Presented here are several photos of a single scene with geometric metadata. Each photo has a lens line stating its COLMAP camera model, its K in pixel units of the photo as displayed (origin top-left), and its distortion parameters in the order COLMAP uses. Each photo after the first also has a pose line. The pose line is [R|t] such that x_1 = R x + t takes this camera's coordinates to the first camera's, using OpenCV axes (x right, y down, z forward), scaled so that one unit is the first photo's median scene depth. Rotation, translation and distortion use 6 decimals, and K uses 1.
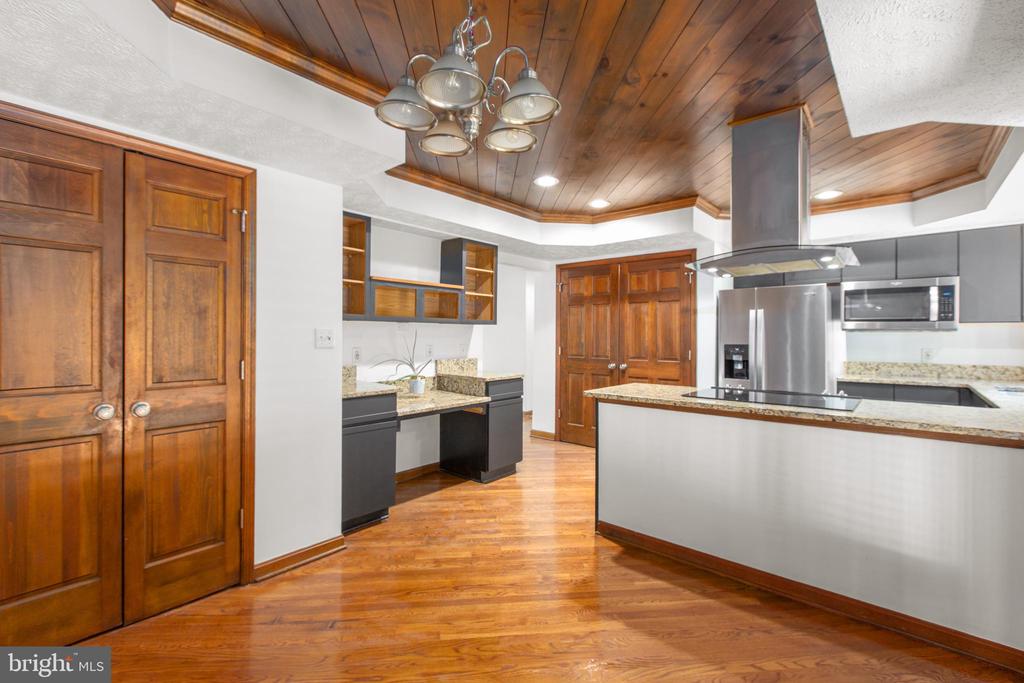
lens RADIAL K [[462.6, 0, 507.1], [0, 462.6, 334.3], [0, 0, 1]] dist [0.001013, 0.000201]
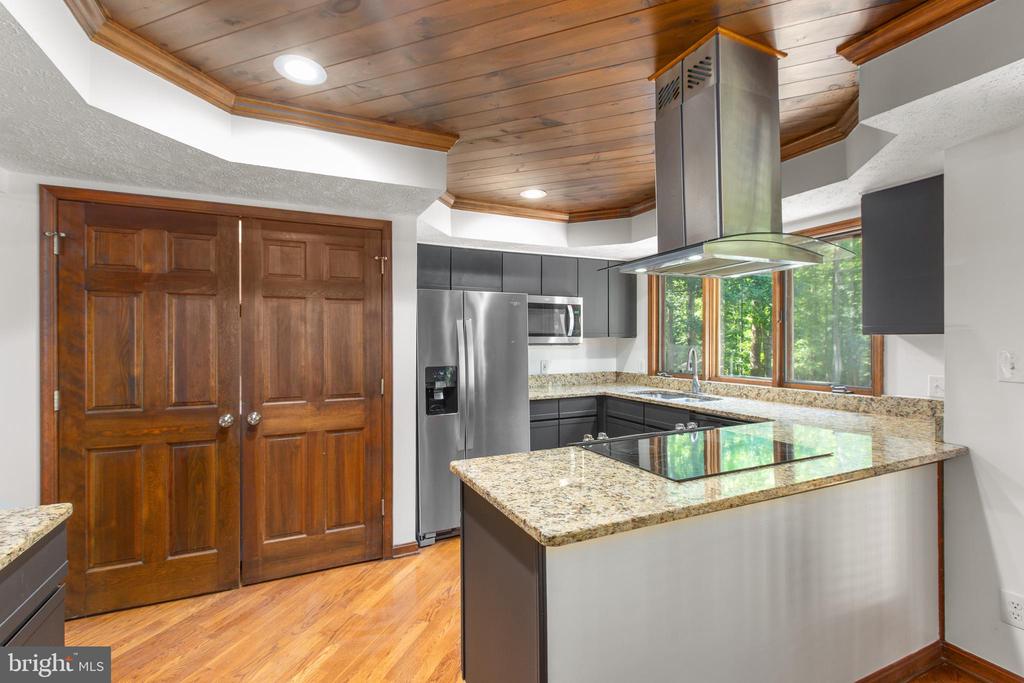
lens RADIAL K [[462.6, 0, 507.1], [0, 462.6, 334.3], [0, 0, 1]] dist [0.001013, 0.000201]
pose [[0.399464, 0.003105, 0.916744, -0.116047], [0.000683, 0.999993, -0.003684, -0.023444], [-0.916749, 0.002098, 0.399459, 0.555482]]
